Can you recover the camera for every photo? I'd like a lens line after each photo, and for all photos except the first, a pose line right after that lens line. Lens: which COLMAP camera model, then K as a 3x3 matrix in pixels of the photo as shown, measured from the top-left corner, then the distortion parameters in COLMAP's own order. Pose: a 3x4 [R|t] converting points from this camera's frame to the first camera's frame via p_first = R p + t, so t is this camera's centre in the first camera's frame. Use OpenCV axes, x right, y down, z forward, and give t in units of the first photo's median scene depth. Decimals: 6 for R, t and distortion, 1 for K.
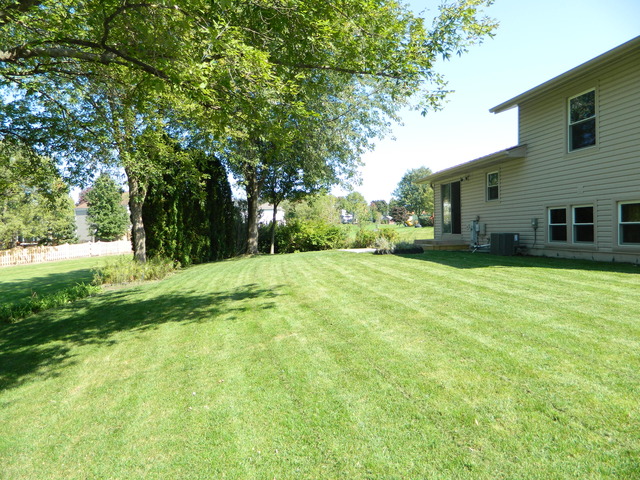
lens RADIAL K [[464.9, 0, 320.0], [0, 464.9, 240.0], [0, 0, 1]] dist [0.001530, 0.000624]
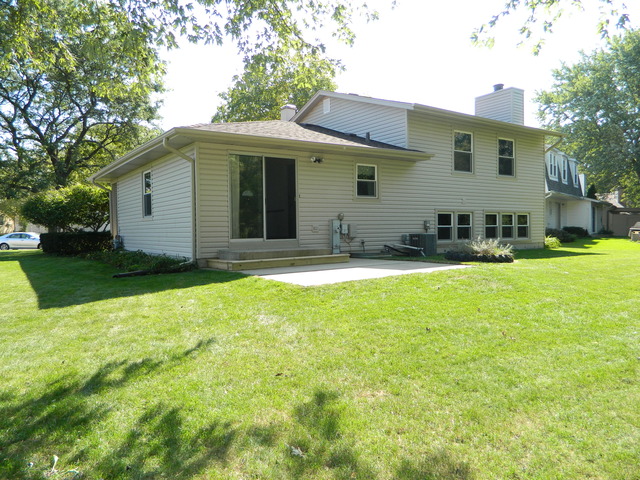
lens RADIAL K [[464.9, 0, 320.0], [0, 464.9, 240.0], [0, 0, 1]] dist [0.001530, 0.000624]
pose [[-0.275498, 0.004837, 0.961290, -0.617935], [0.036951, 0.999302, 0.005562, -0.016207], [-0.960591, 0.037053, -0.275484, 1.727123]]
